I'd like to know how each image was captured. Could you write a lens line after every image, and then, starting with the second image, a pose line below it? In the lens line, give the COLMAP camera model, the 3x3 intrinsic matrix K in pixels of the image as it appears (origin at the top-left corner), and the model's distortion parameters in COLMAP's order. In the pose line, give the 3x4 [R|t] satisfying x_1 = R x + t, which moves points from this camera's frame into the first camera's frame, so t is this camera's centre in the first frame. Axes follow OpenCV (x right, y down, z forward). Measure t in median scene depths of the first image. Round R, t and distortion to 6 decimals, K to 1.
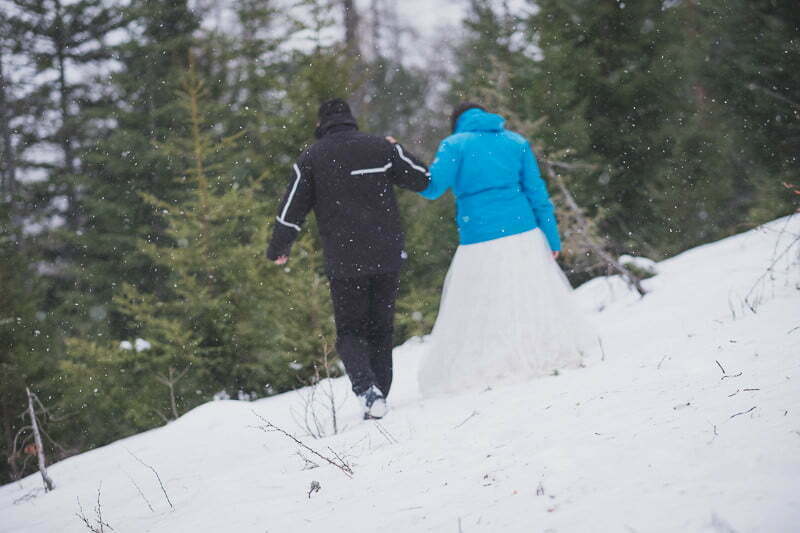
lens RADIAL K [[1950.9, 0, 399.2], [0, 1950.9, 267.8], [0, 0, 1]] dist [0.063385, 0.000000]
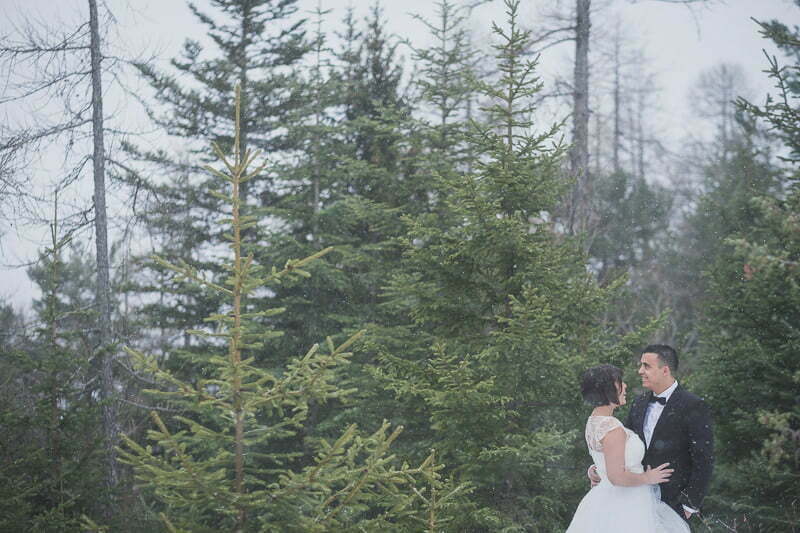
lens RADIAL K [[1950.9, 0, 401.0], [0, 1950.9, 267.8], [0, 0, 1]] dist [0.063385, 0.000000]
pose [[0.990561, 0.068605, -0.118667, 0.000563], [-0.075392, 0.995708, -0.053681, -0.012475], [0.114475, 0.062121, 0.991482, 0.163230]]
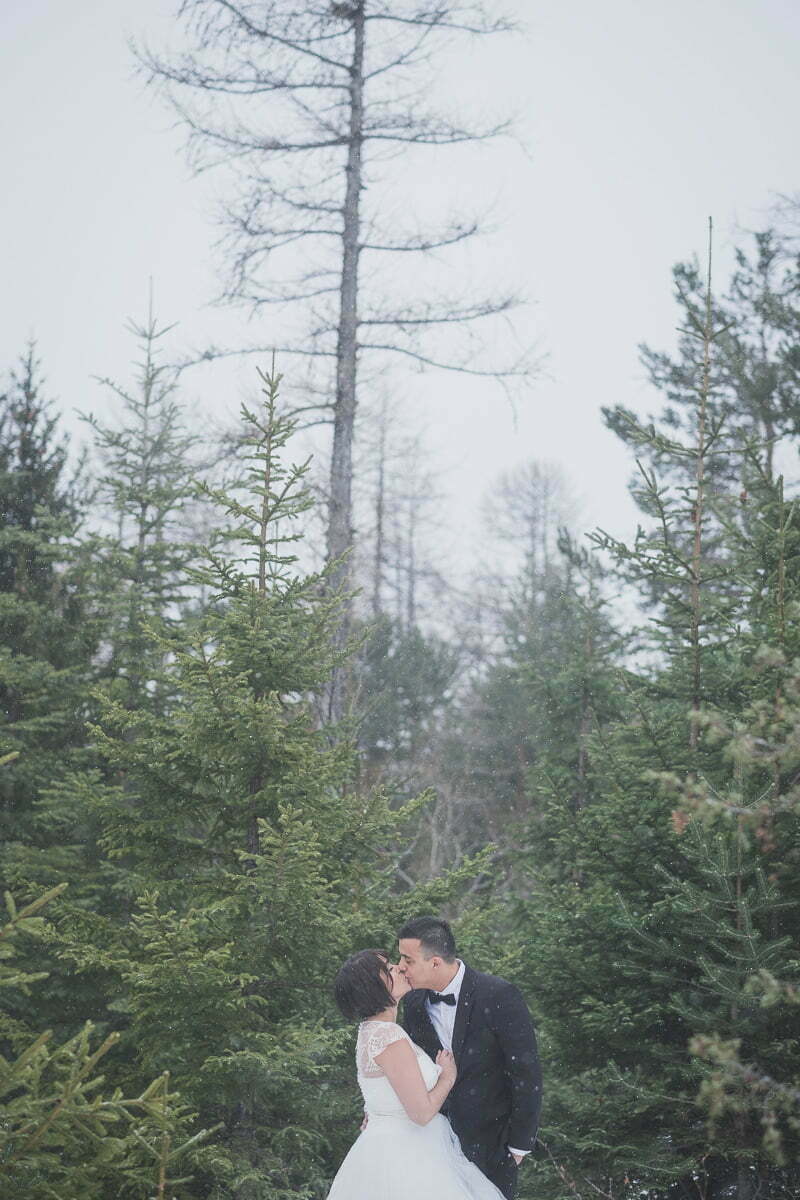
lens RADIAL K [[2926.3, 0, 396.3], [0, 2926.3, 593.3], [0, 0, 1]] dist [0.063385, 0.000000]
pose [[0.995265, 0.097176, -0.001896, -0.006043], [-0.096730, 0.988411, -0.116988, -0.014955], [-0.009494, 0.116618, 0.993132, 0.165730]]
